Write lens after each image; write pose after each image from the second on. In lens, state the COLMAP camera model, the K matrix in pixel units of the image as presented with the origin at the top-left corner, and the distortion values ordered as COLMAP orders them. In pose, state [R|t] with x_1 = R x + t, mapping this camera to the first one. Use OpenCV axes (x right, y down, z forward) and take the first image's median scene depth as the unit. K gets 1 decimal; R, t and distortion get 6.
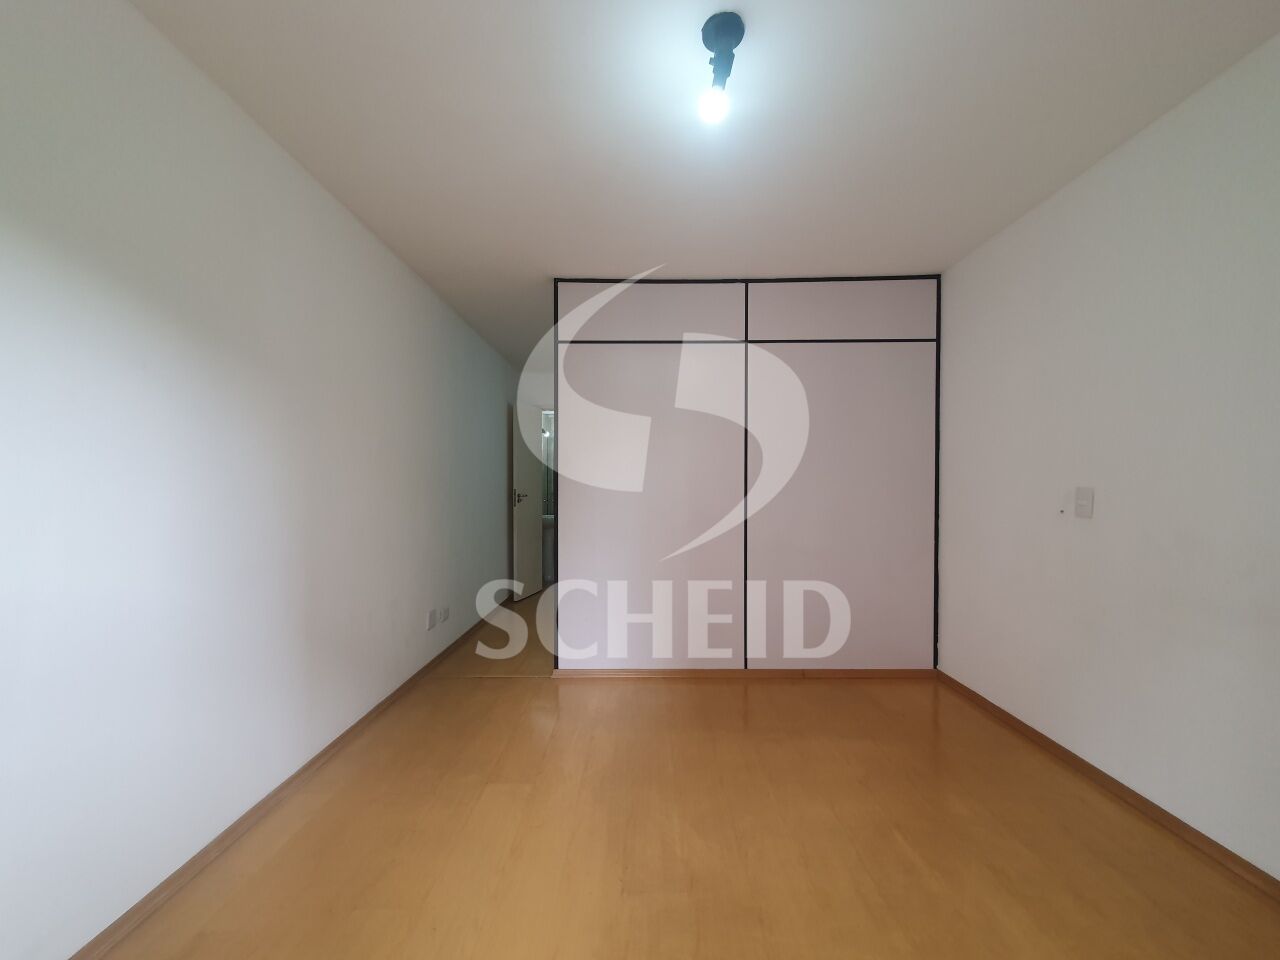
lens RADIAL K [[504.4, 0, 638.9], [0, 504.4, 492.7], [0, 0, 1]] dist [0.000665, -0.000205]
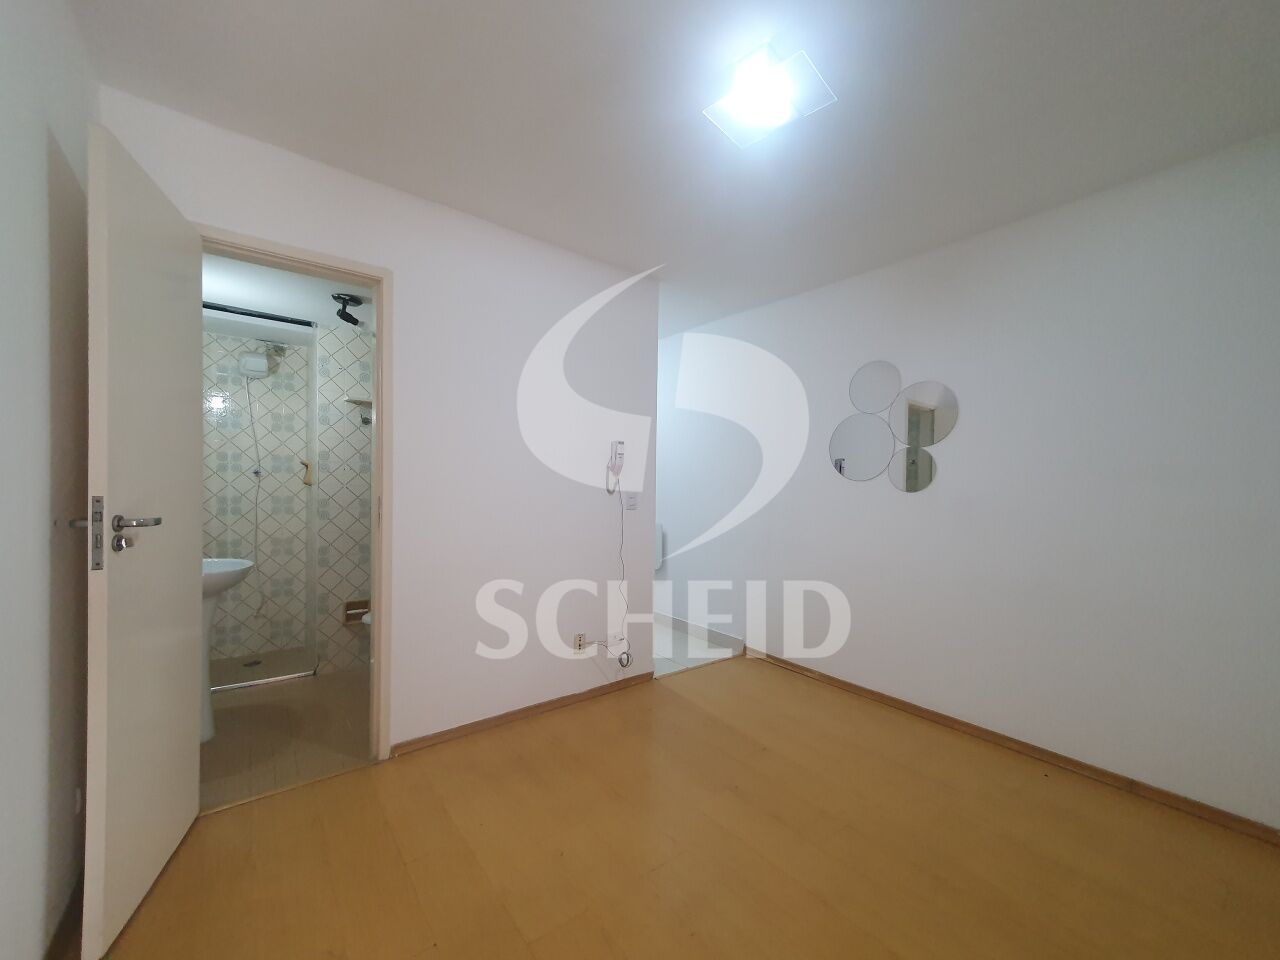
lens RADIAL K [[504.4, 0, 638.9], [0, 504.4, 492.7], [0, 0, 1]] dist [0.000665, -0.000205]
pose [[0.784584, 0.006015, 0.619994, -0.319770], [-0.008694, 0.999961, 0.001300, -0.020138], [-0.619962, -0.006410, 0.784606, 1.083535]]
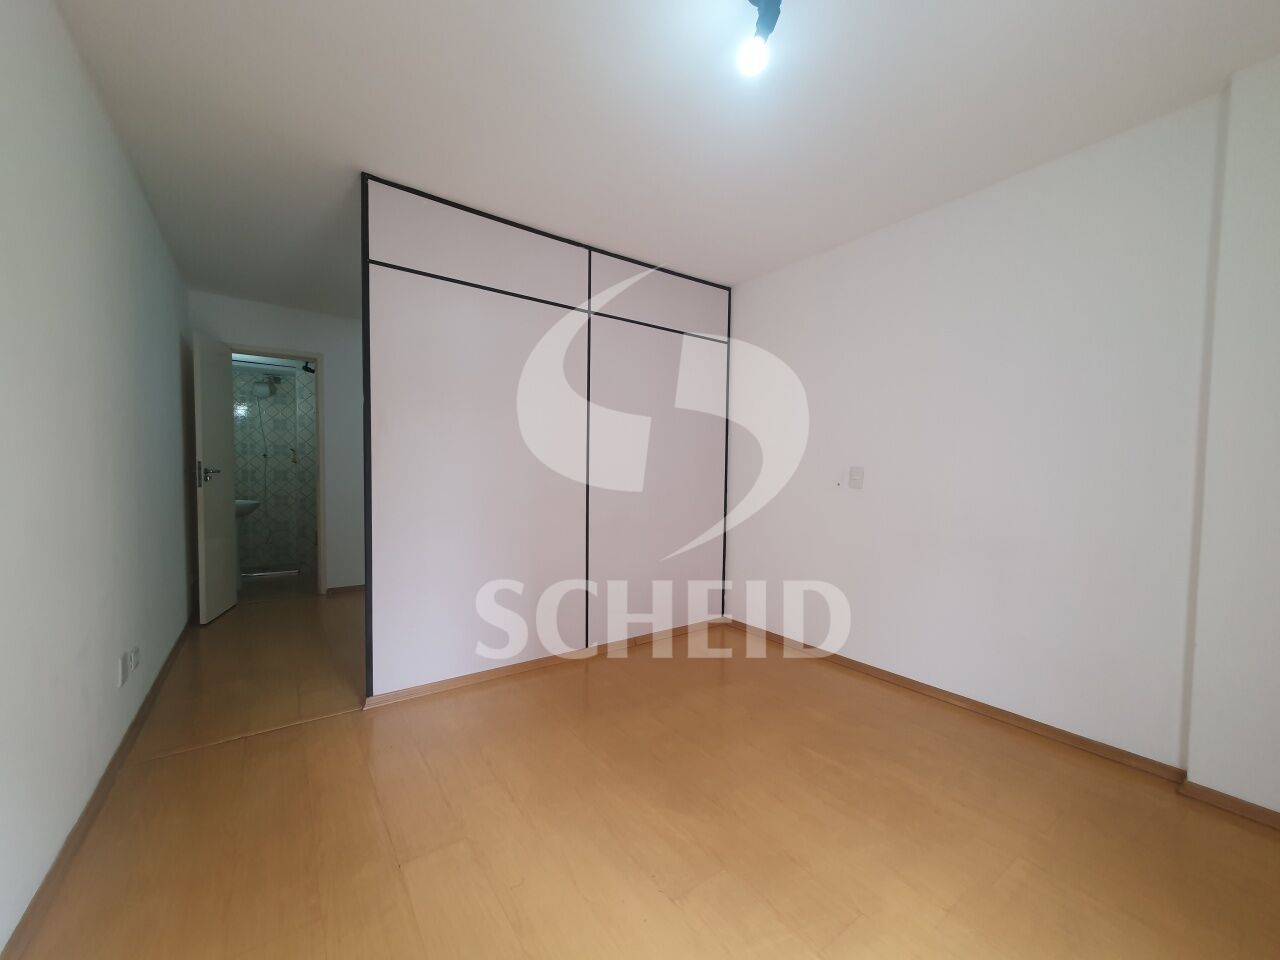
lens RADIAL K [[504.4, 0, 638.9], [0, 504.4, 492.7], [0, 0, 1]] dist [0.000665, -0.000205]
pose [[0.803989, -0.011941, 0.594524, -0.289032], [-0.007175, 0.999531, 0.029778, 0.017142], [-0.594600, -0.028207, 0.803526, 0.159012]]
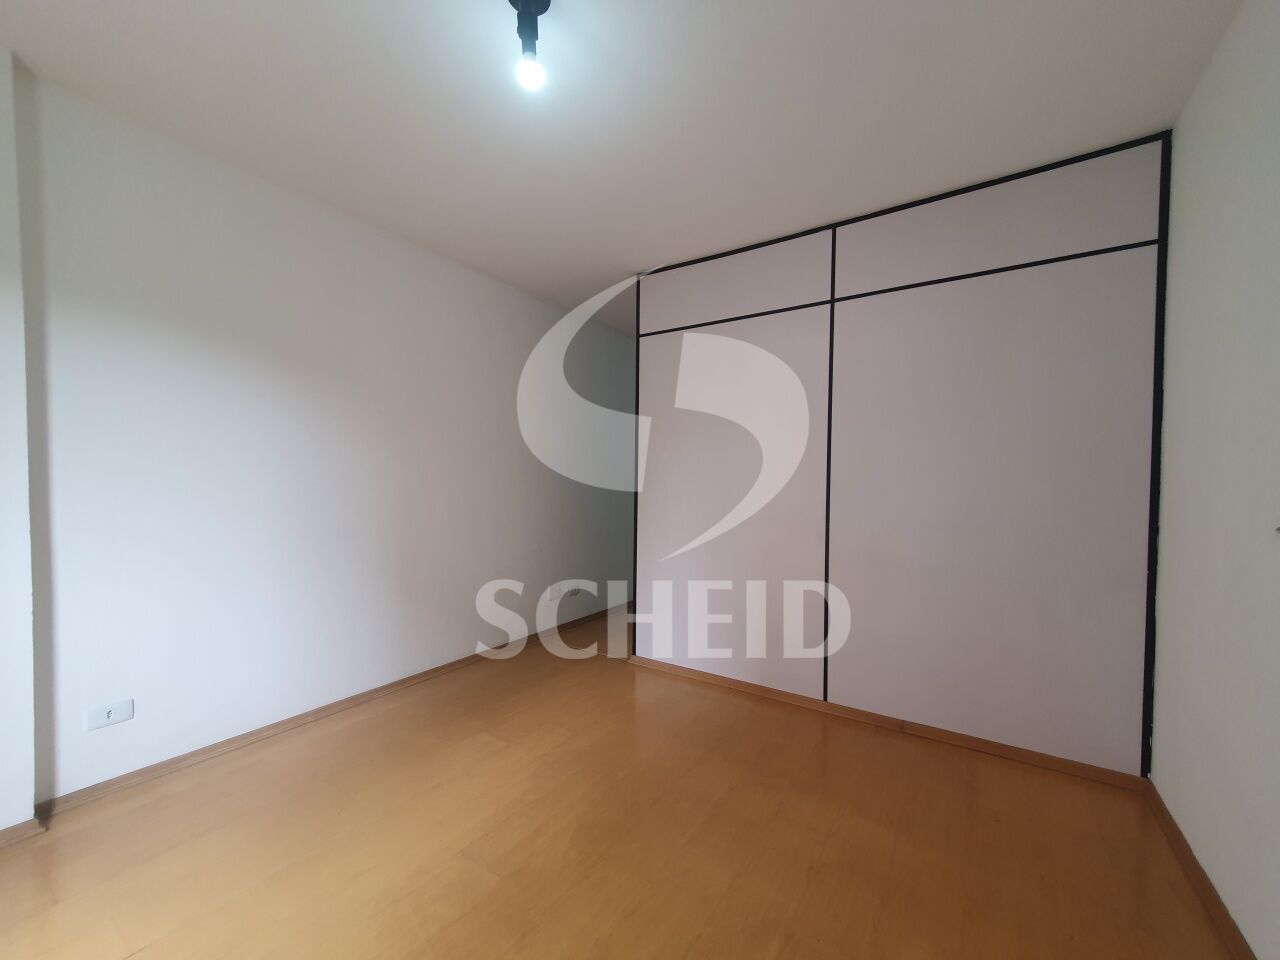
lens RADIAL K [[504.4, 0, 638.9], [0, 504.4, 492.7], [0, 0, 1]] dist [0.000665, -0.000205]
pose [[0.835367, 0.023698, -0.549182, 0.407625], [-0.015009, 0.999681, 0.020307, -0.003559], [0.549488, -0.008721, 0.835456, 0.147797]]
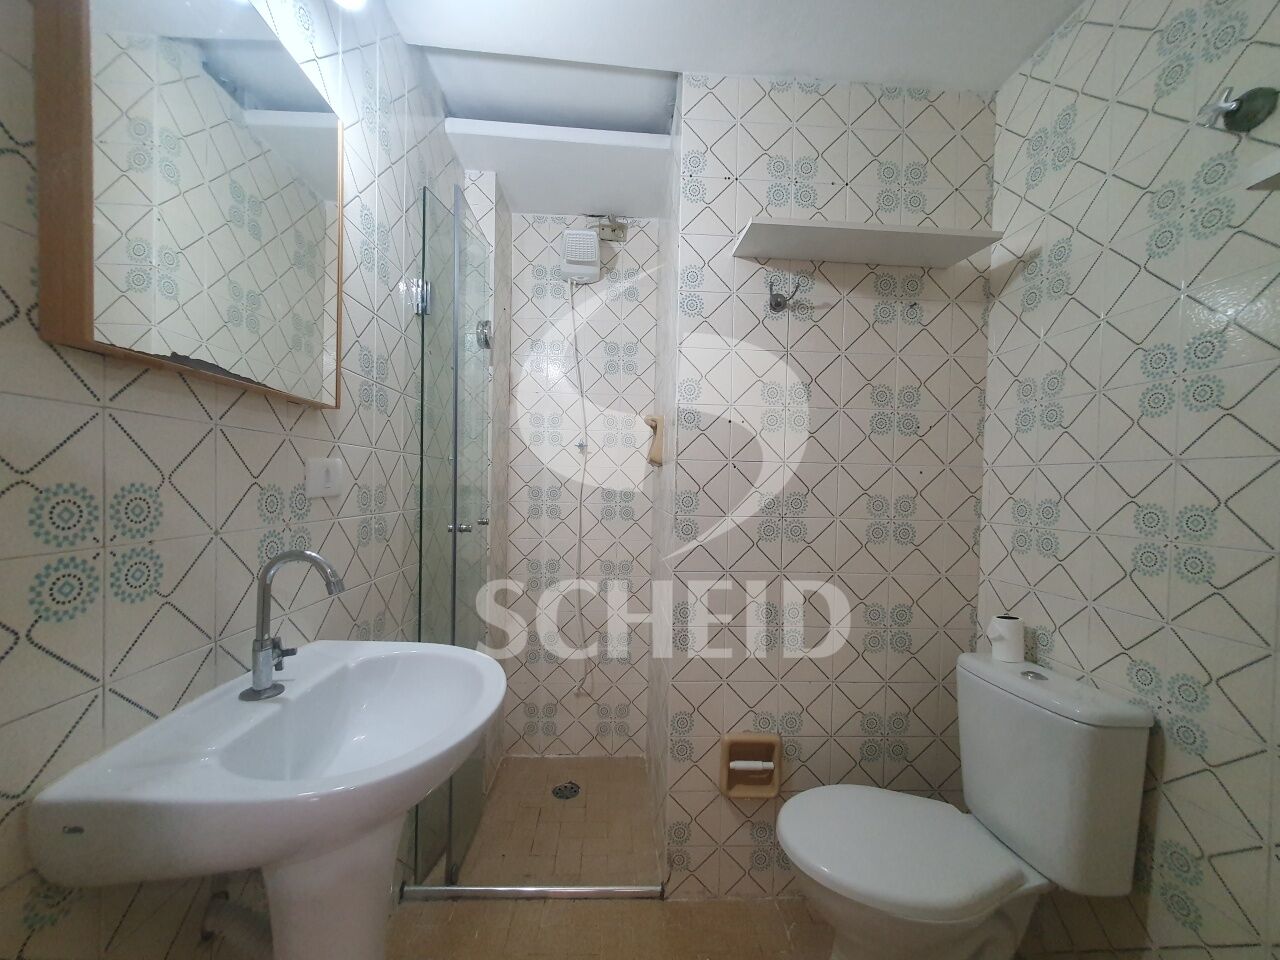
lens RADIAL K [[504.4, 0, 638.9], [0, 504.4, 492.7], [0, 0, 1]] dist [0.000665, -0.000205]
pose [[0.998025, 0.023792, 0.058139, -0.252456], [-0.024128, 0.999696, 0.005079, -0.000939], [-0.058001, -0.006472, 0.998296, 1.864966]]
